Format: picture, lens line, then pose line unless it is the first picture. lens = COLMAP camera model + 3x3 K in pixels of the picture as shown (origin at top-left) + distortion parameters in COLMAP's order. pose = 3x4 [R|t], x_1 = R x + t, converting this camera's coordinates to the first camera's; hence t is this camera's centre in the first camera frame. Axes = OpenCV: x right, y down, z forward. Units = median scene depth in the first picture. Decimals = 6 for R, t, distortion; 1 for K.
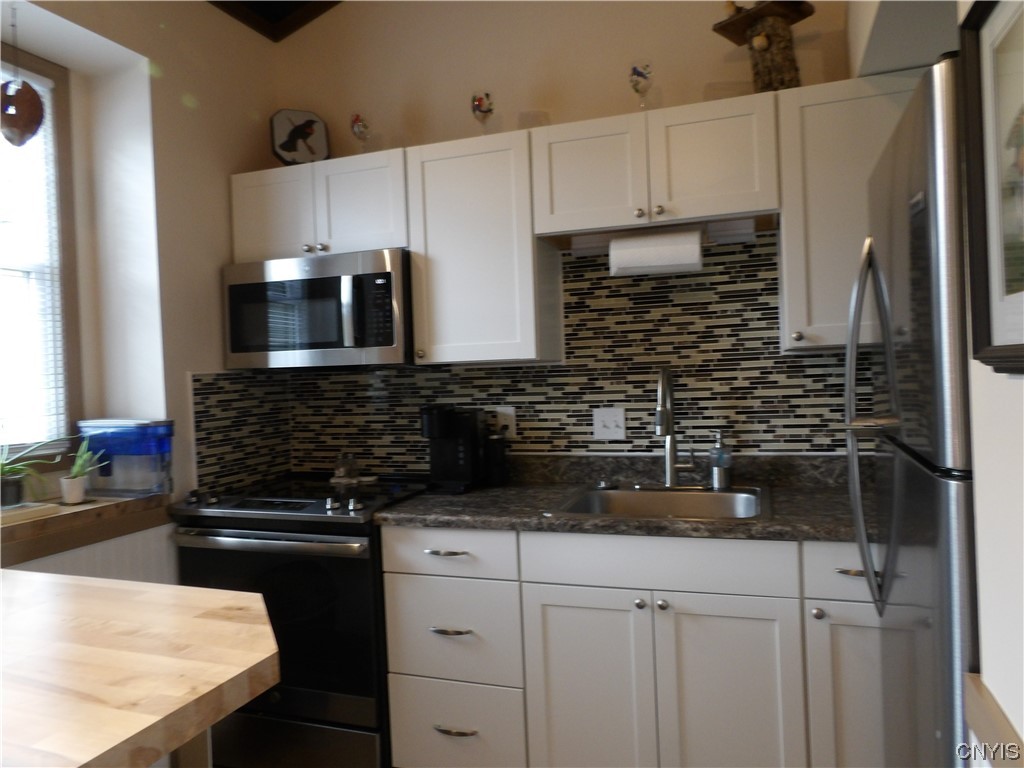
lens RADIAL K [[724.1, 0, 512.5], [0, 724.1, 382.2], [0, 0, 1]] dist [-0.015728, 0.030641]
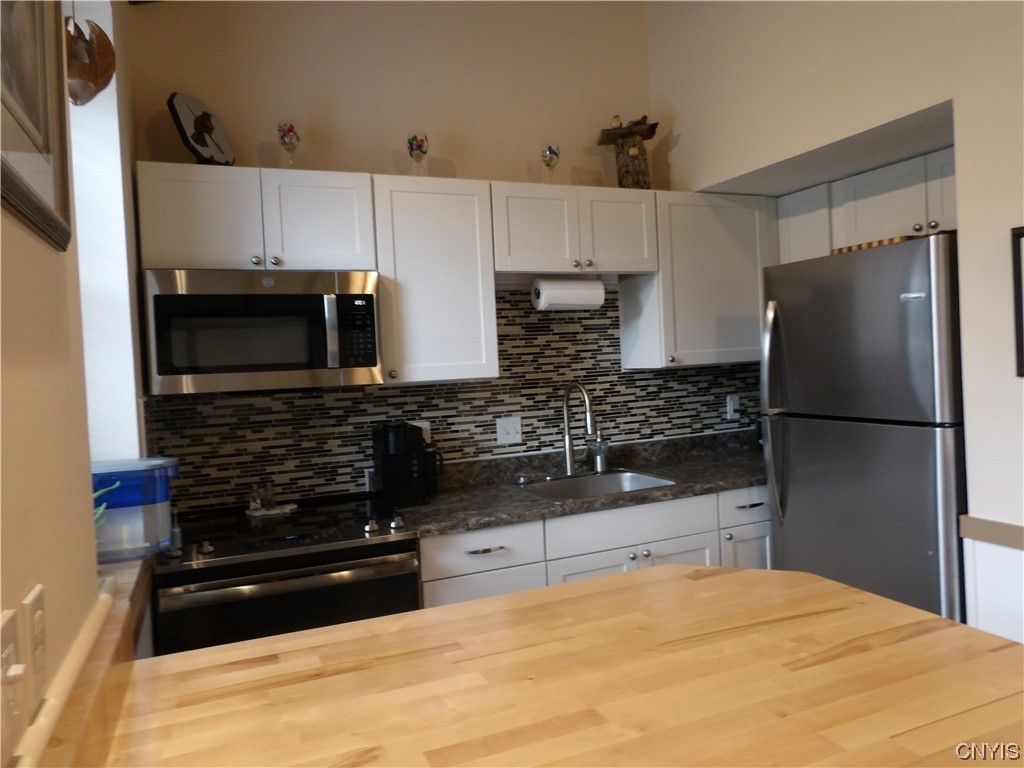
lens RADIAL K [[724.1, 0, 513.0], [0, 724.1, 381.4], [0, 0, 1]] dist [-0.015728, 0.030641]
pose [[0.731702, -0.017918, 0.681389, -0.714992], [0.034451, 0.999349, -0.010715, -0.011461], [-0.680753, 0.031315, 0.731843, 0.120360]]
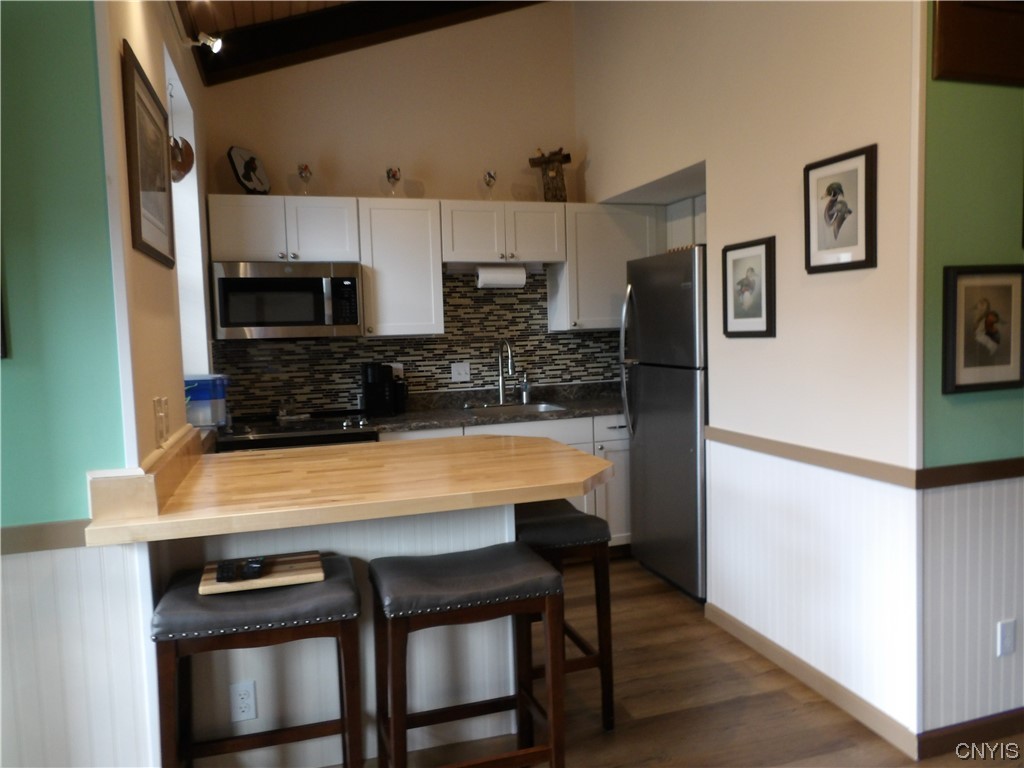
lens RADIAL K [[724.1, 0, 516.9], [0, 724.1, 386.0], [0, 0, 1]] dist [-0.015728, 0.030641]
pose [[0.791319, -0.034600, 0.610424, -0.852048], [0.011423, 0.999060, 0.041821, 0.021210], [-0.611297, -0.026121, 0.790970, -0.461465]]
